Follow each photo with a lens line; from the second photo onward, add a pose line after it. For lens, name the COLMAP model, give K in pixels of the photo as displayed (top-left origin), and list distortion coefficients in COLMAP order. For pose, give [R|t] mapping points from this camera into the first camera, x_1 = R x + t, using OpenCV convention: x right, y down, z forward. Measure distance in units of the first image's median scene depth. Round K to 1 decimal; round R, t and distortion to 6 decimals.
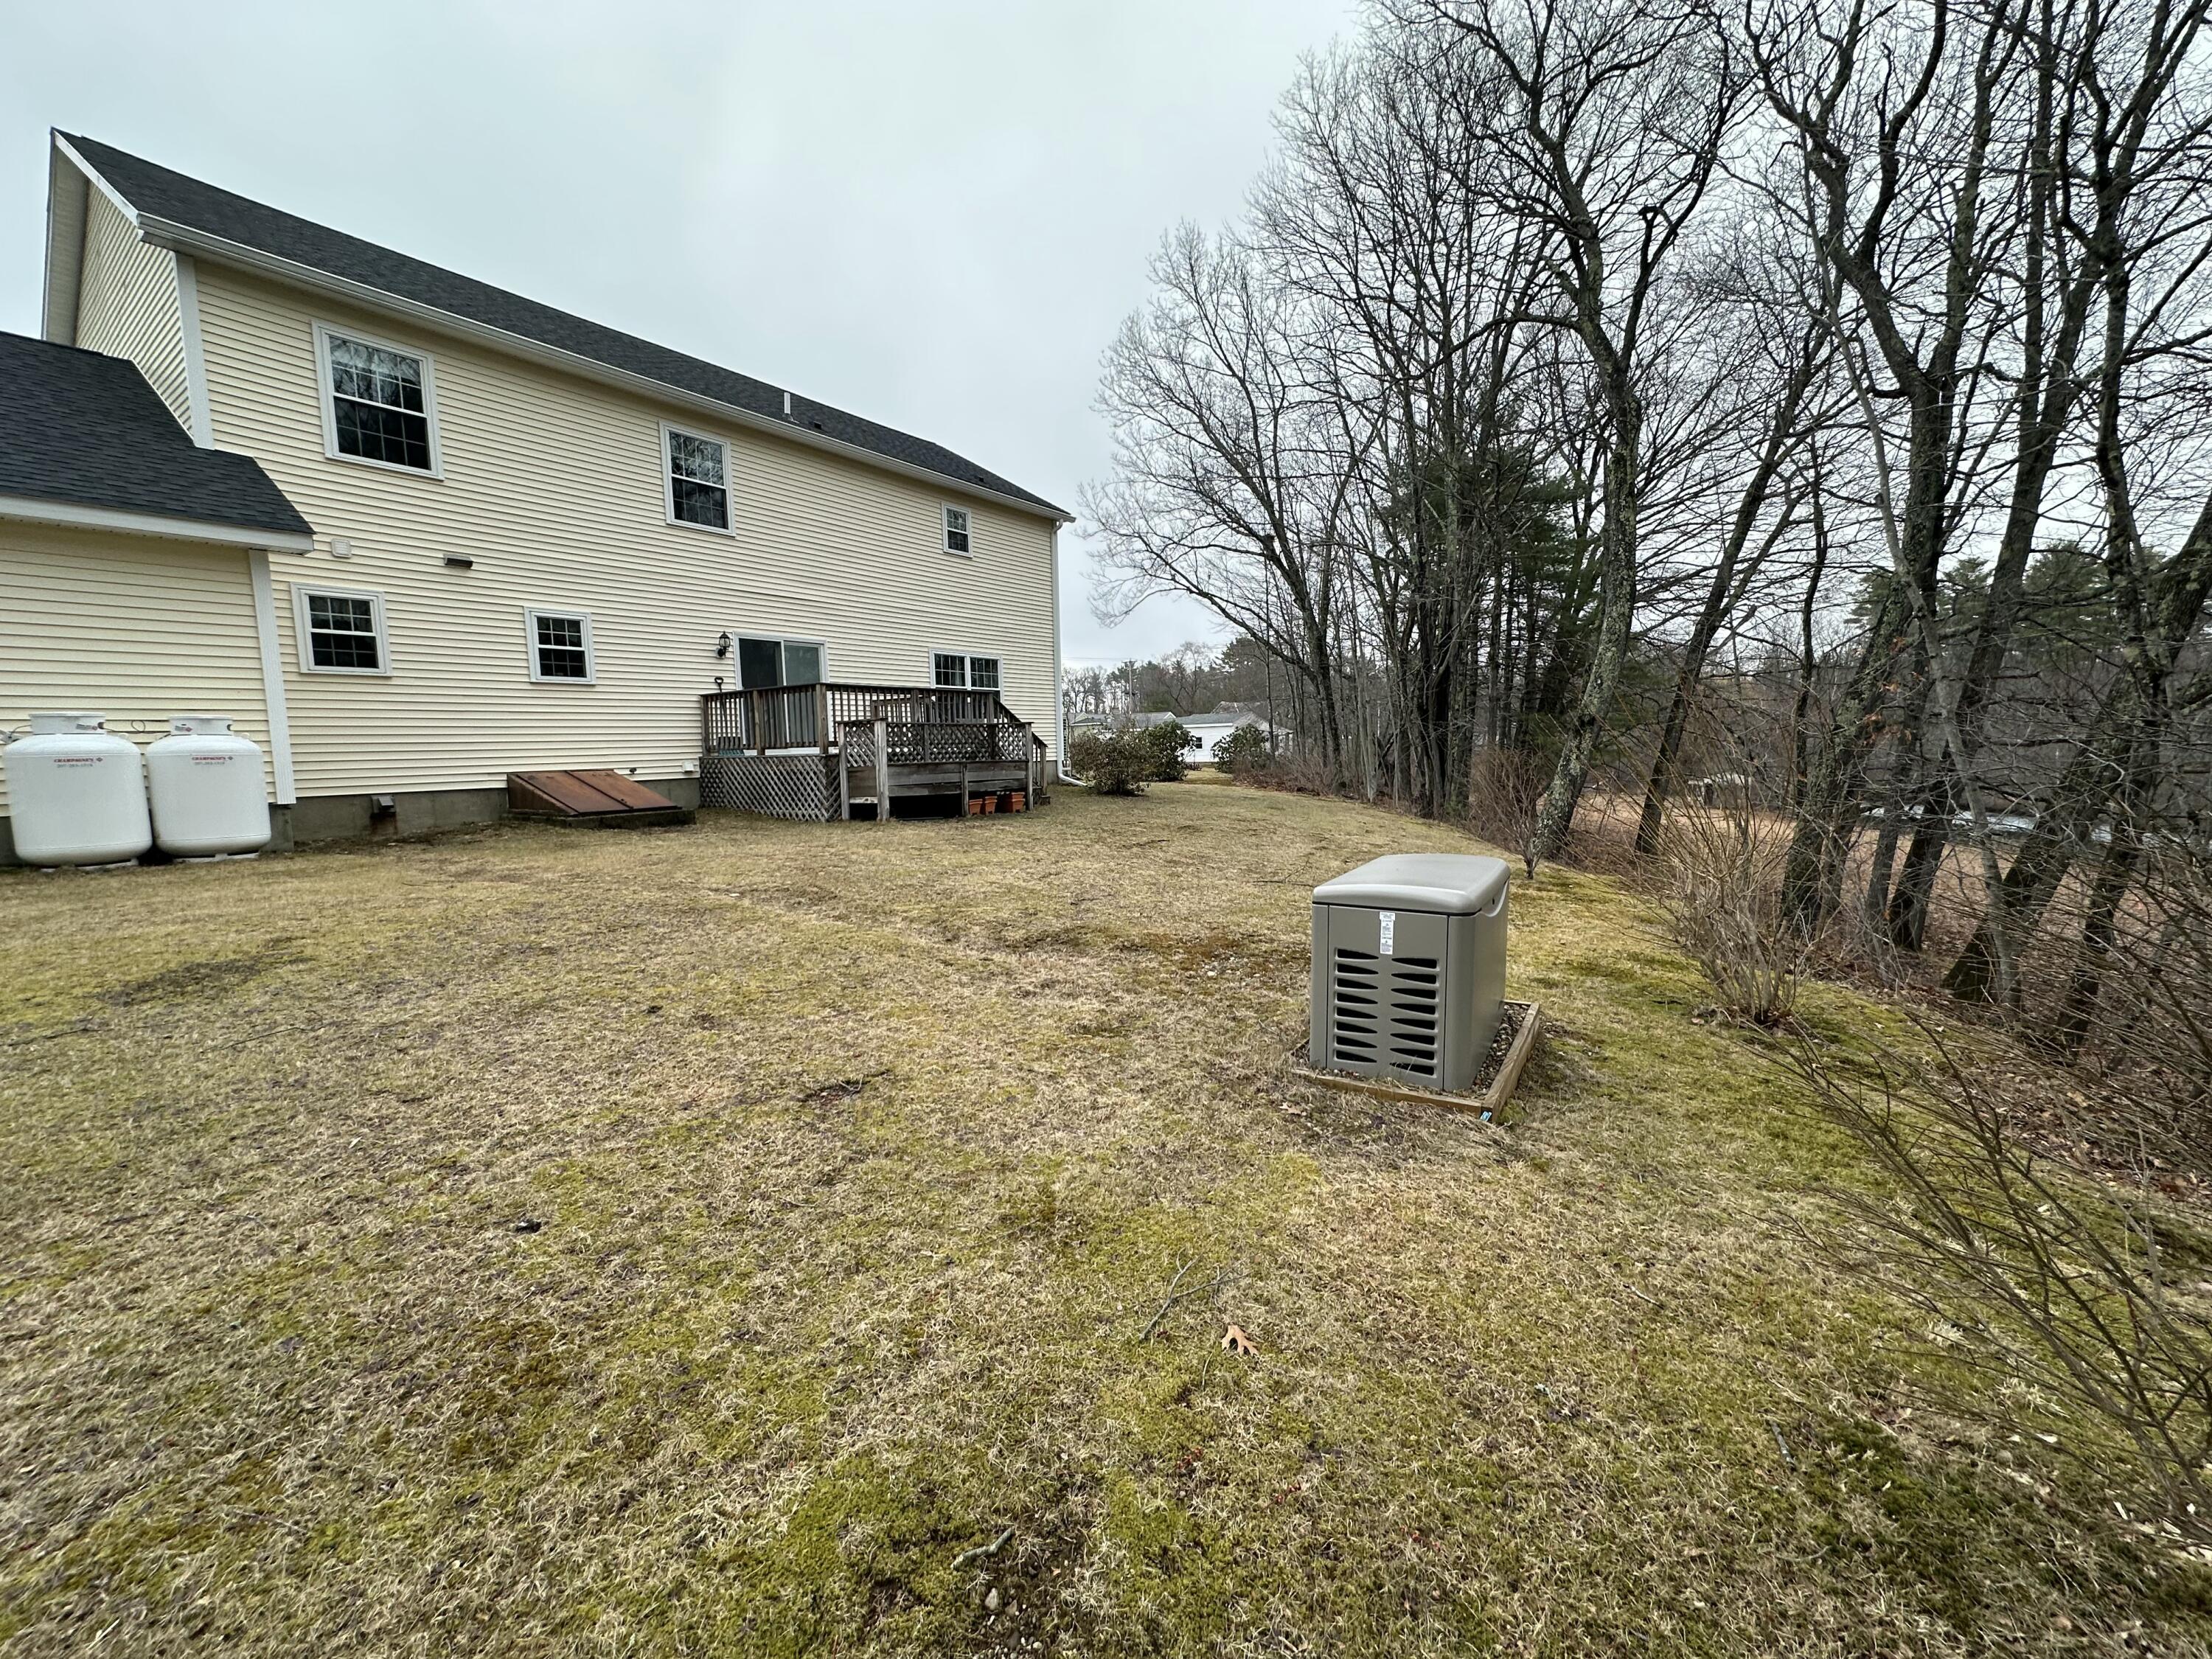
lens RADIAL K [[881.2, 0, 1107.0], [0, 881.2, 830.6], [0, 0, 1]] dist [0.000398, 0.000107]
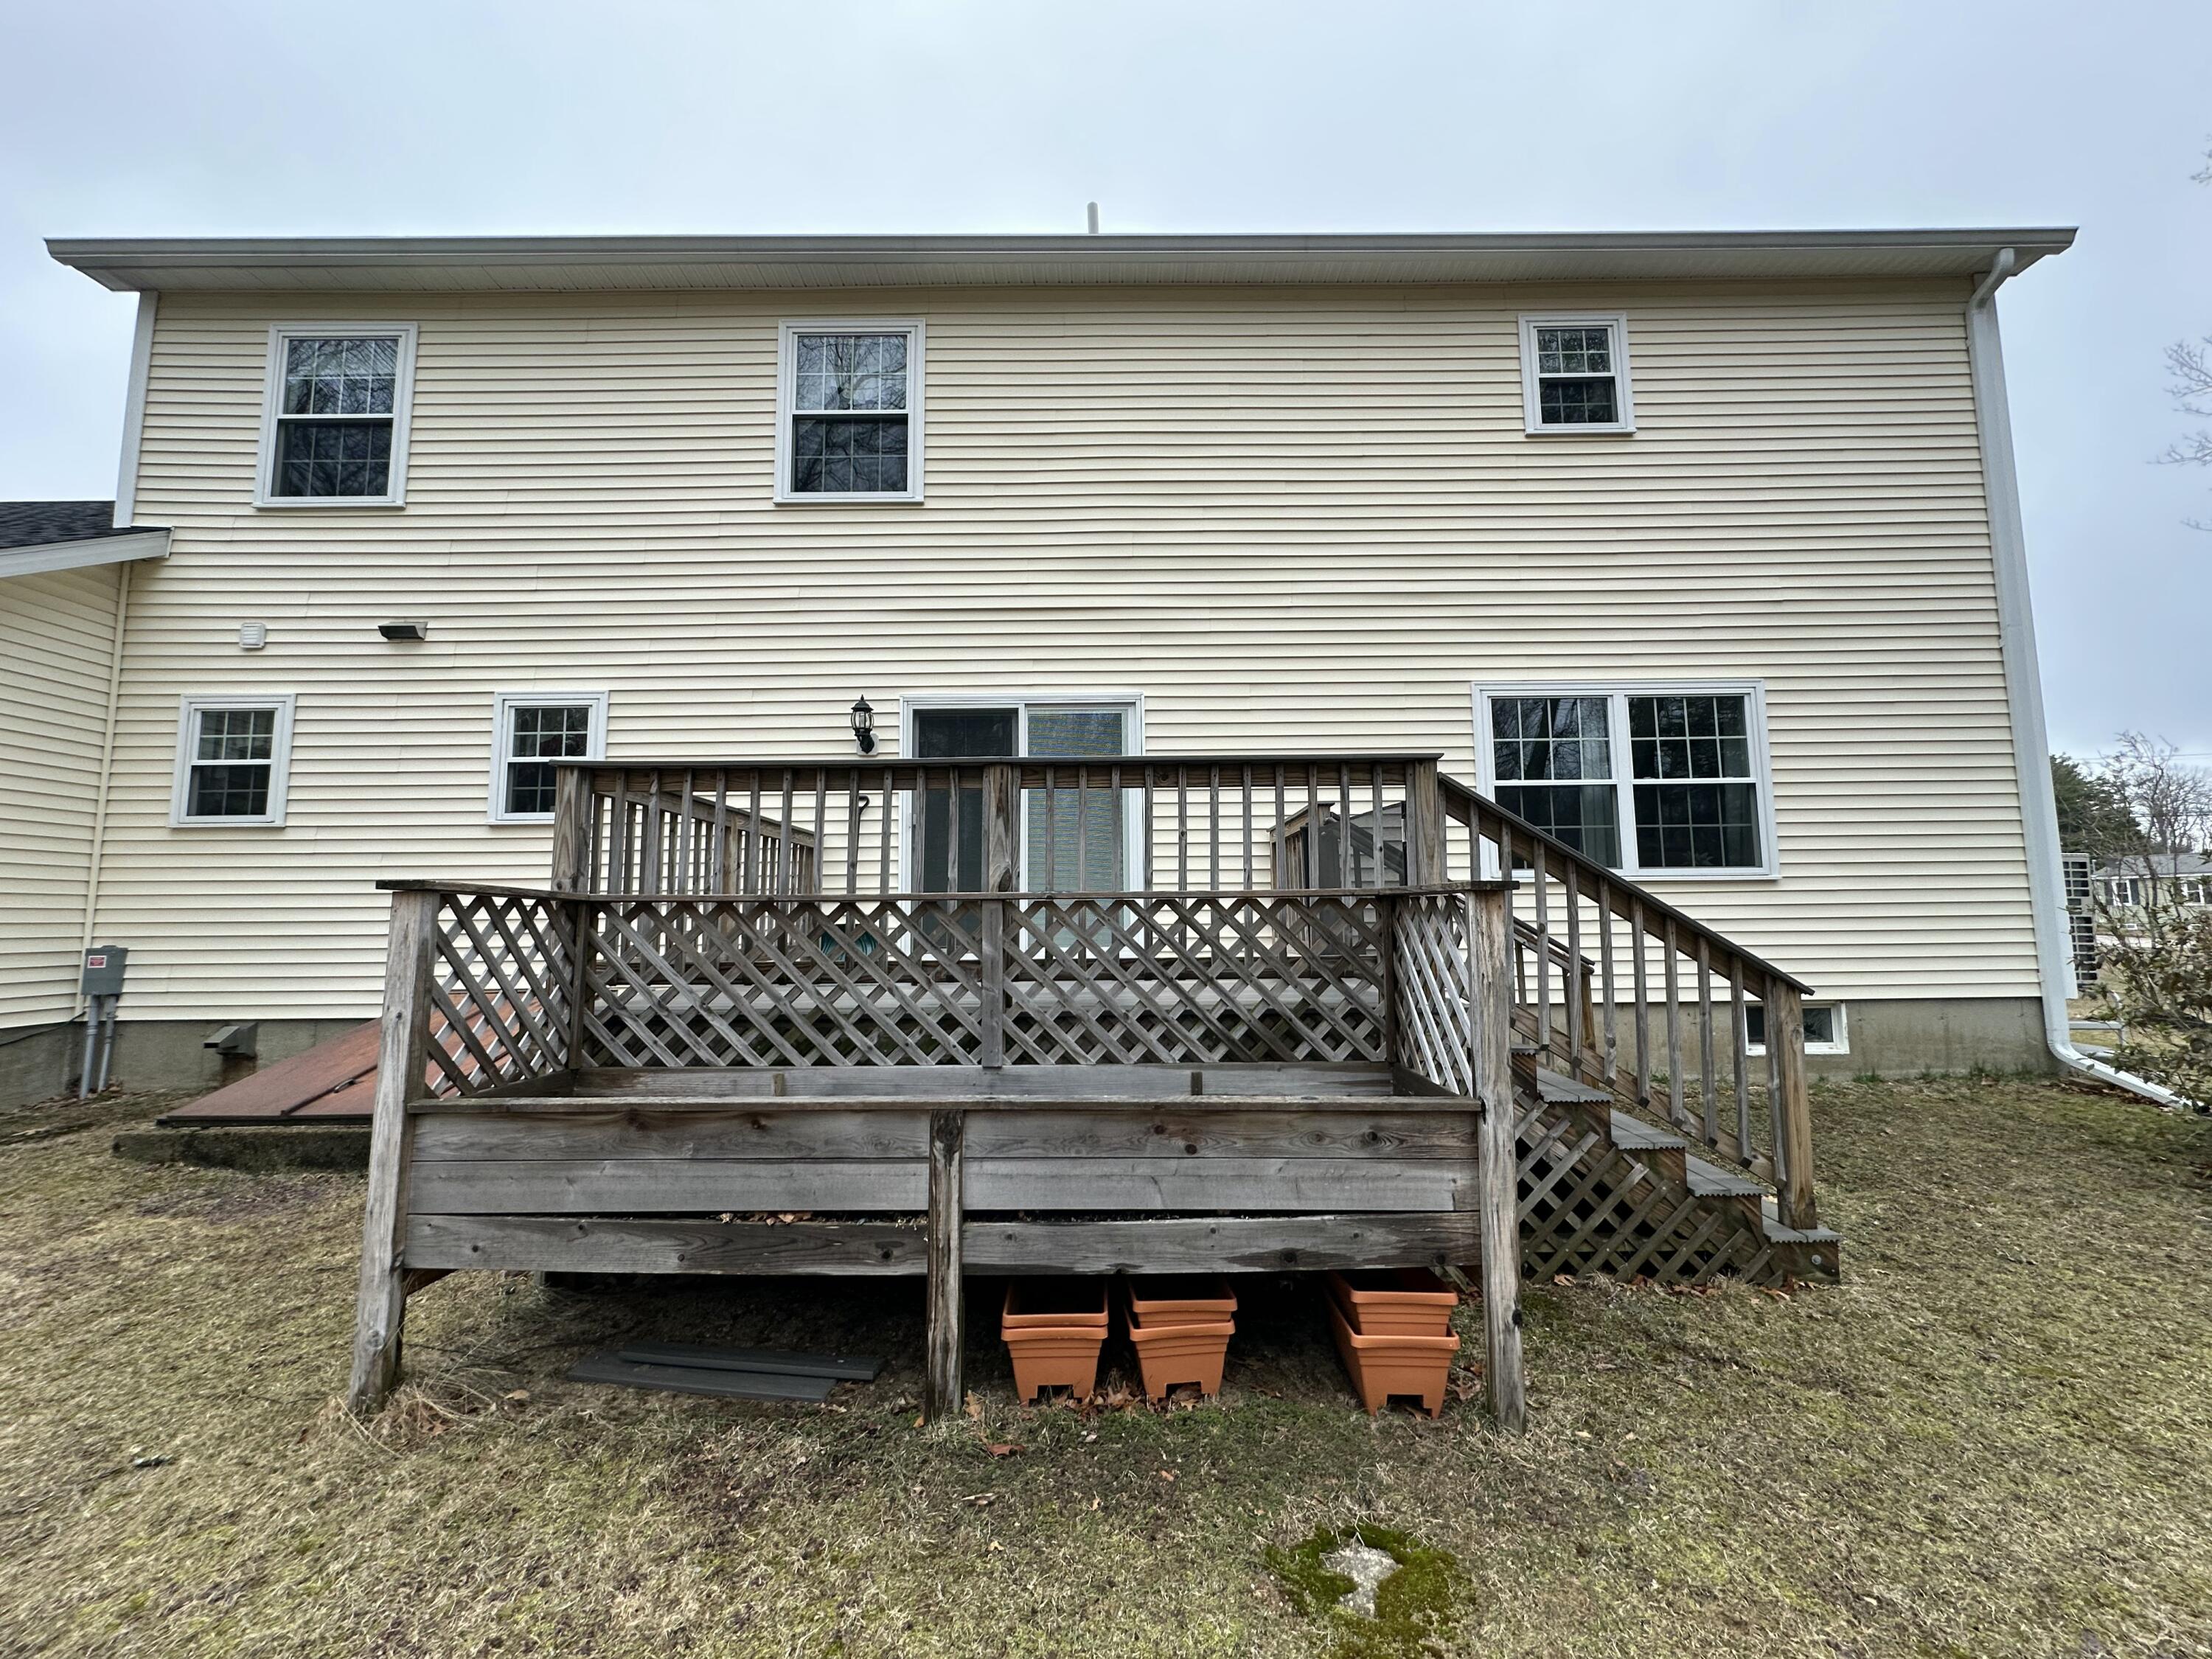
lens RADIAL K [[881.2, 0, 1109.4], [0, 881.2, 820.7], [0, 0, 1]] dist [0.000398, 0.000107]
pose [[0.573194, -0.068264, -0.816571, 0.020226], [-0.084992, 0.986196, -0.142105, -0.157458], [0.815000, 0.150856, 0.559479, 1.258467]]
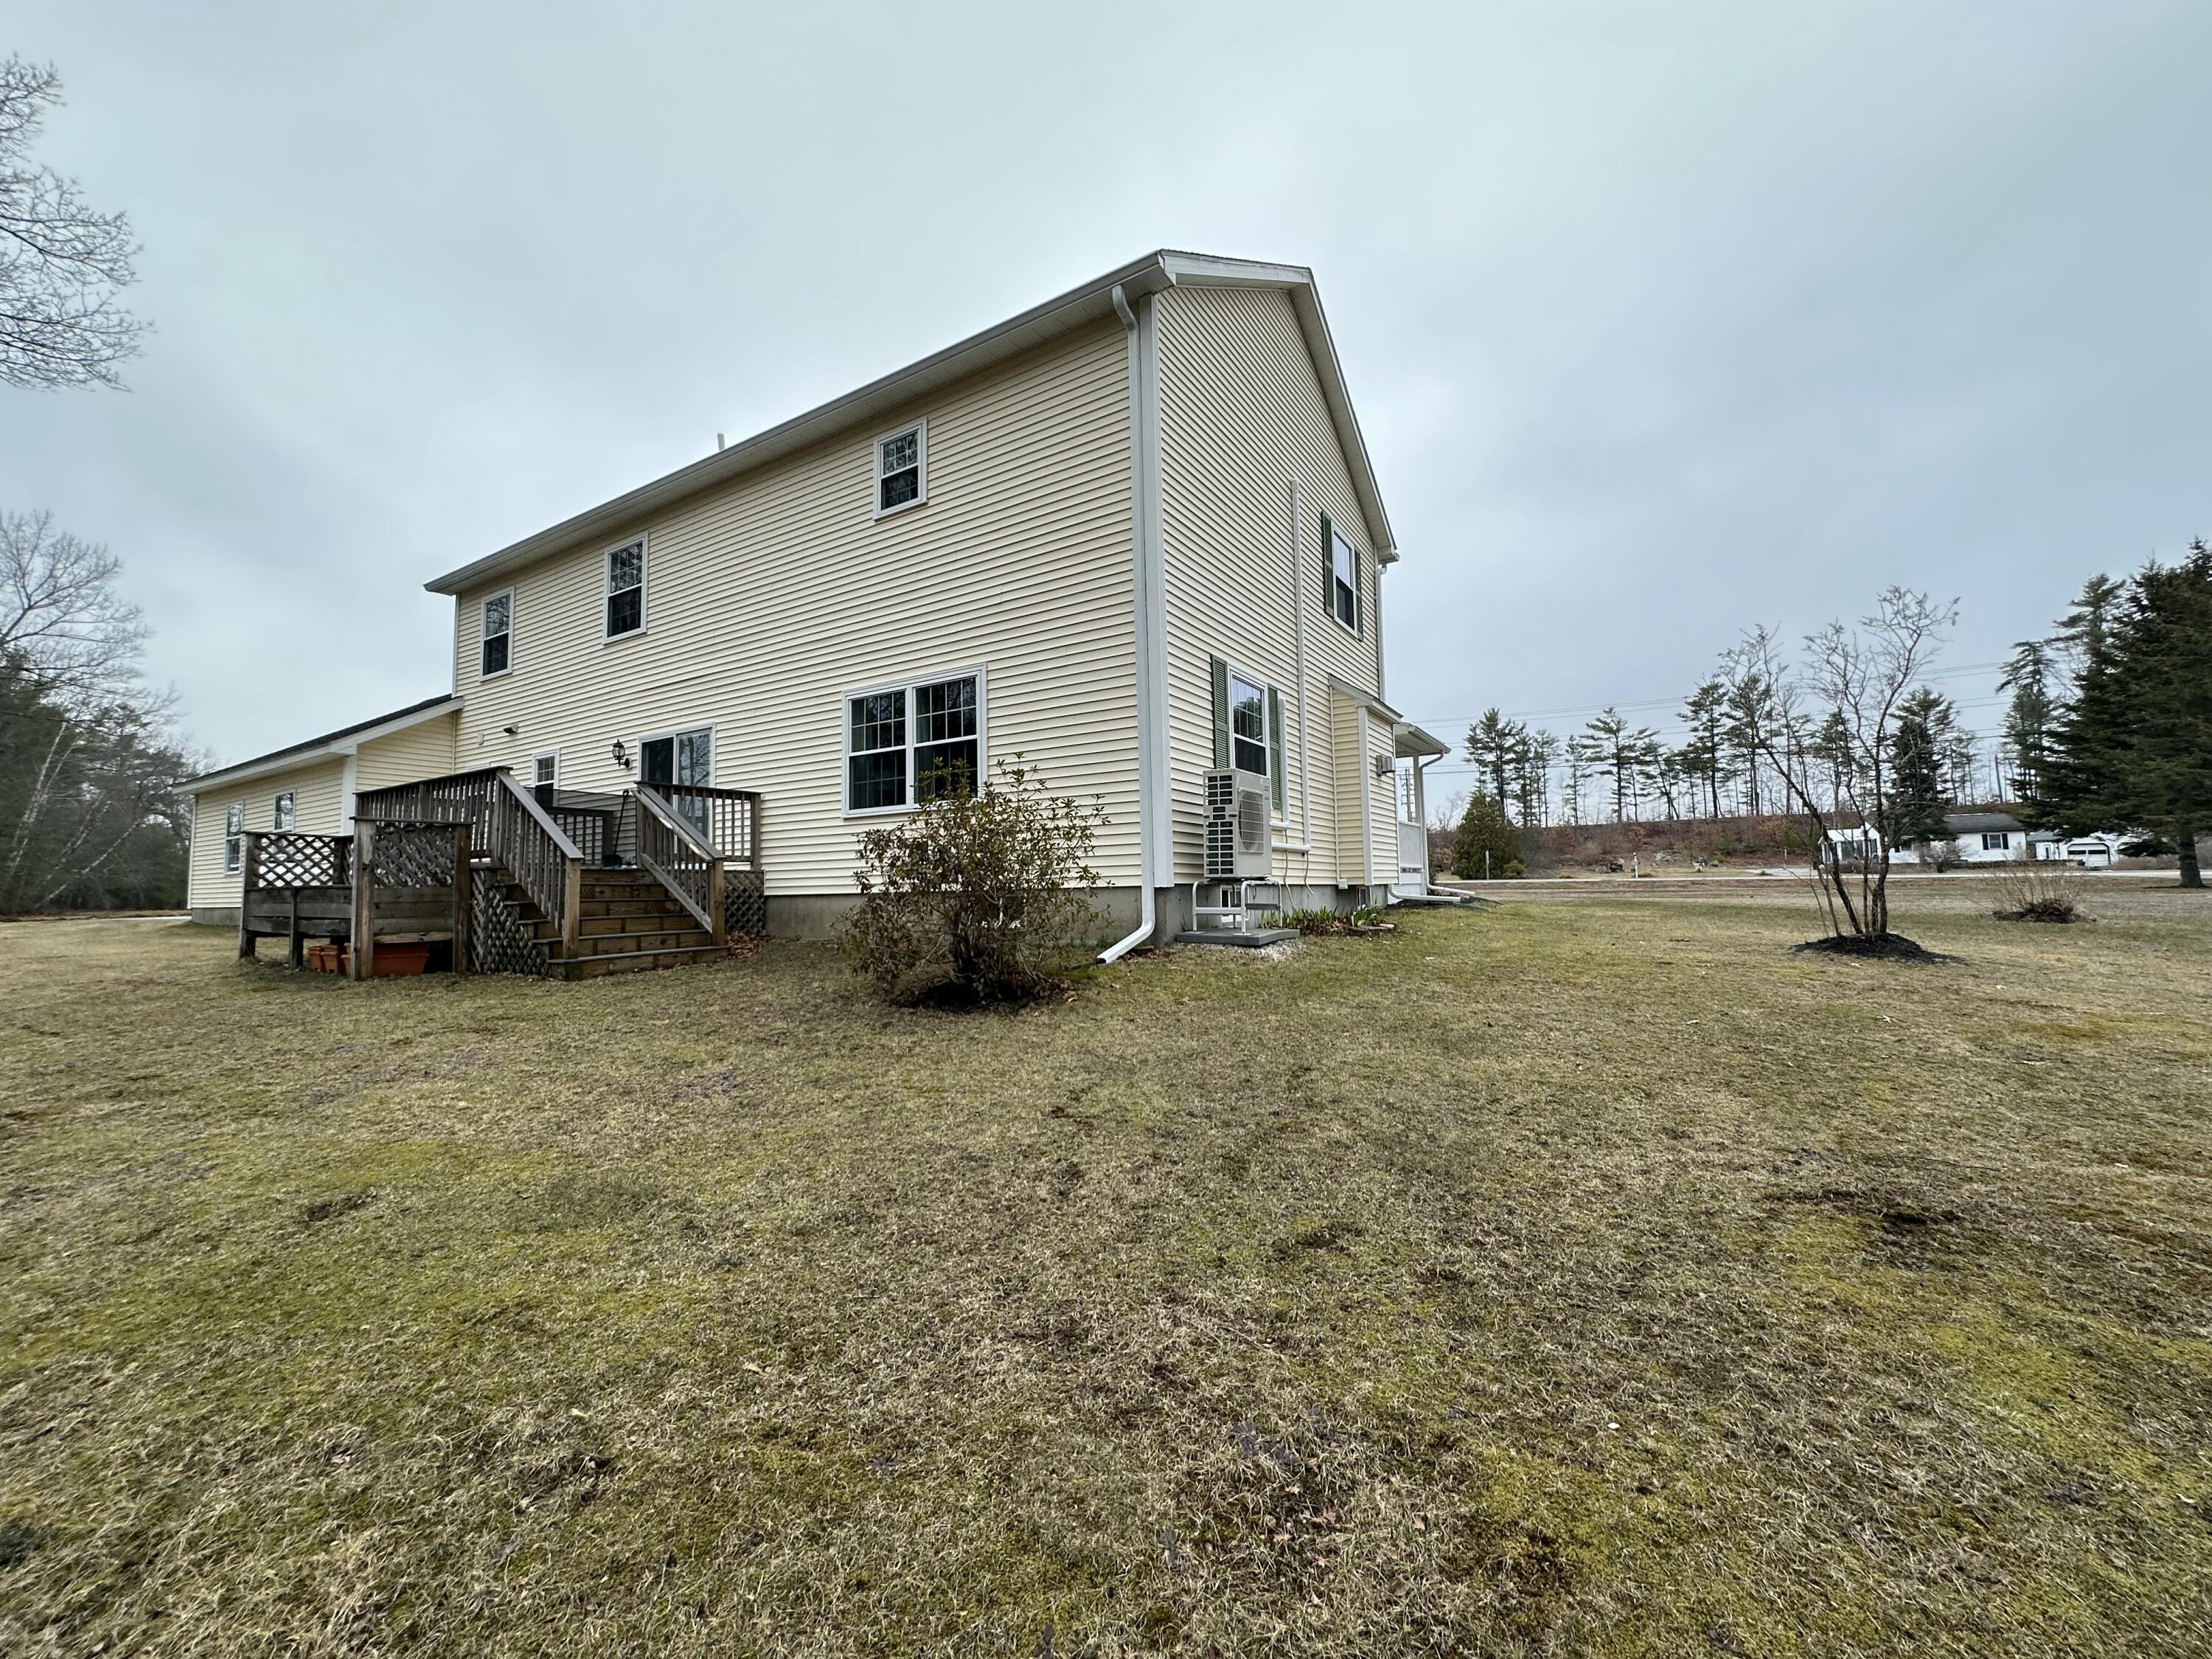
lens RADIAL K [[881.2, 0, 1094.4], [0, 881.2, 824.2], [0, 0, 1]] dist [0.000398, 0.000107]
pose [[0.044055, -0.052060, -0.997672, 0.721163], [-0.080264, 0.995229, -0.055476, -0.188927], [0.995800, 0.082521, 0.039667, 2.144931]]
